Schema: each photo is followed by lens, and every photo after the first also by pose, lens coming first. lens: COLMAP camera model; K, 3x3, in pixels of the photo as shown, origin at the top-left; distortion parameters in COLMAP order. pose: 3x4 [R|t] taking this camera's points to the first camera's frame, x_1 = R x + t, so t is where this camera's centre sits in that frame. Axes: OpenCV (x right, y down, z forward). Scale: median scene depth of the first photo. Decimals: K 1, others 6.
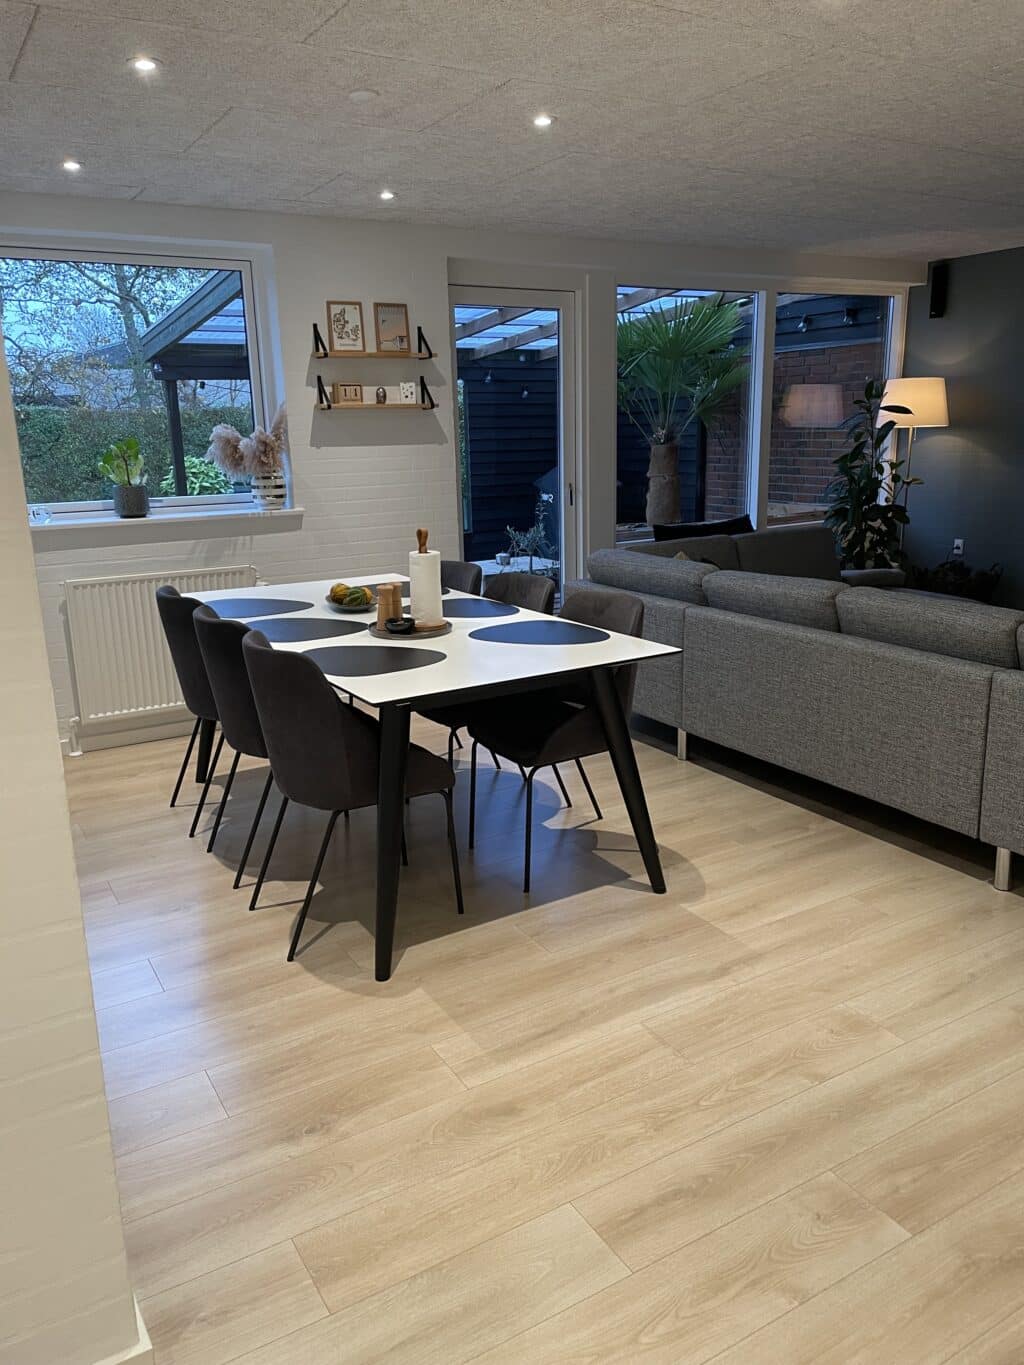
lens RADIAL K [[1032.1, 0, 514.2], [0, 1032.1, 683.4], [0, 0, 1]] dist [0.008381, -0.001743]
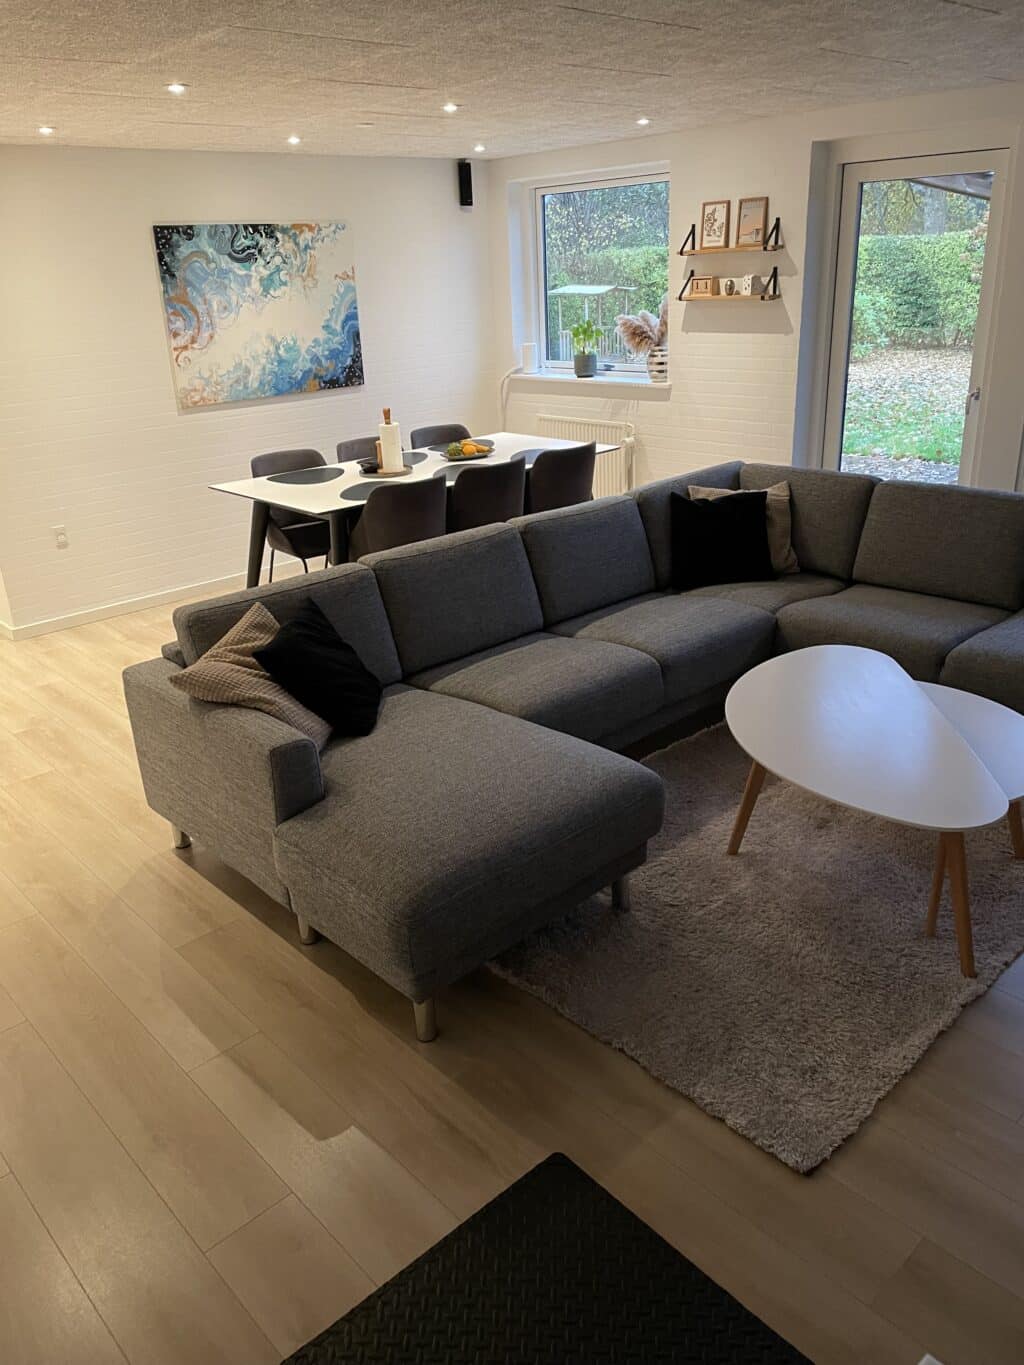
lens RADIAL K [[1032.1, 0, 512.6], [0, 1032.1, 682.5], [0, 0, 1]] dist [0.008381, -0.001743]
pose [[0.198634, 0.377322, -0.904529, 1.009969], [-0.197757, 0.919367, 0.340084, -0.224922], [0.959915, 0.111325, 0.257235, 0.549970]]
